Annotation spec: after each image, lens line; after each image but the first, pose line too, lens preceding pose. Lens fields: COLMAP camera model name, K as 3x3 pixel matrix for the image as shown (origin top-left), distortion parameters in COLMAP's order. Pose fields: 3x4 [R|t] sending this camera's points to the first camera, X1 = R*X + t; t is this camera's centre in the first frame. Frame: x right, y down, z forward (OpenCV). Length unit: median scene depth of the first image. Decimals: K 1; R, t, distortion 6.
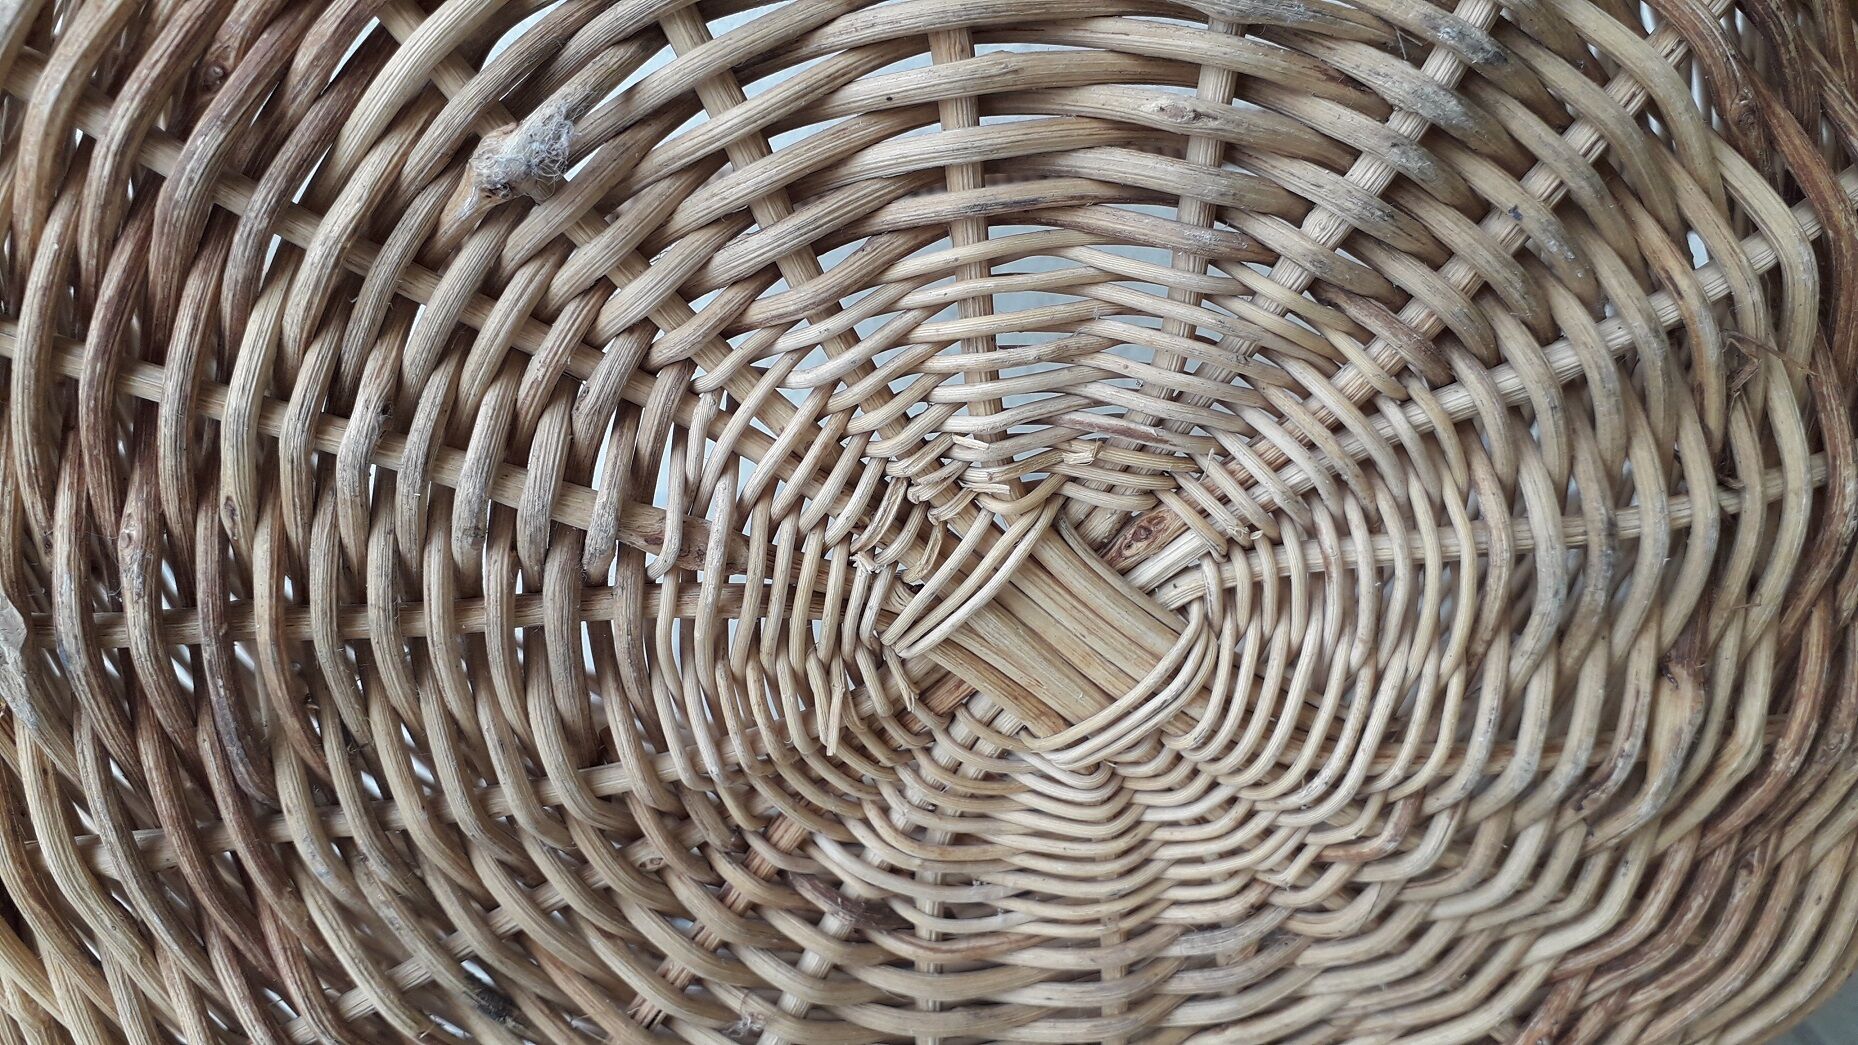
lens RADIAL K [[1443.5, 0, 911.3], [0, 1443.5, 539.8], [0, 0, 1]] dist [0.039323, -0.088528]
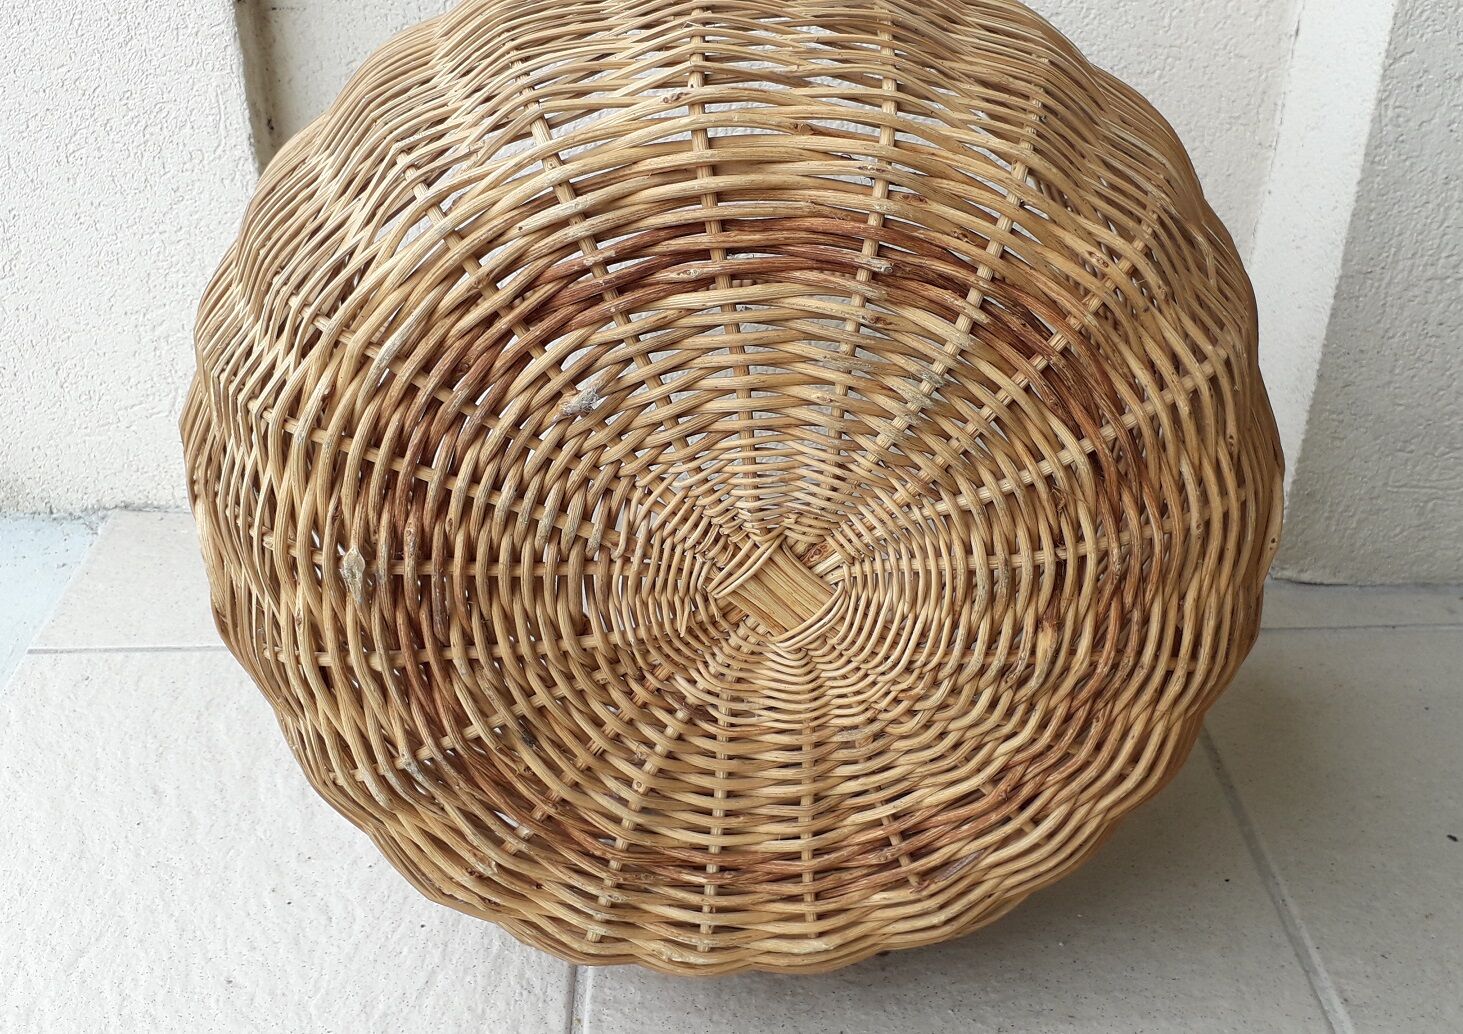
lens RADIAL K [[1480.3, 0, 817.9], [0, 1480.3, 531.5], [0, 0, 1]] dist [-0.012642, 0.000000]
pose [[0.998047, 0.062376, 0.003260, 0.152380], [-0.062448, 0.997563, 0.031107, -0.115851], [-0.001311, -0.031249, 0.999511, -1.462712]]
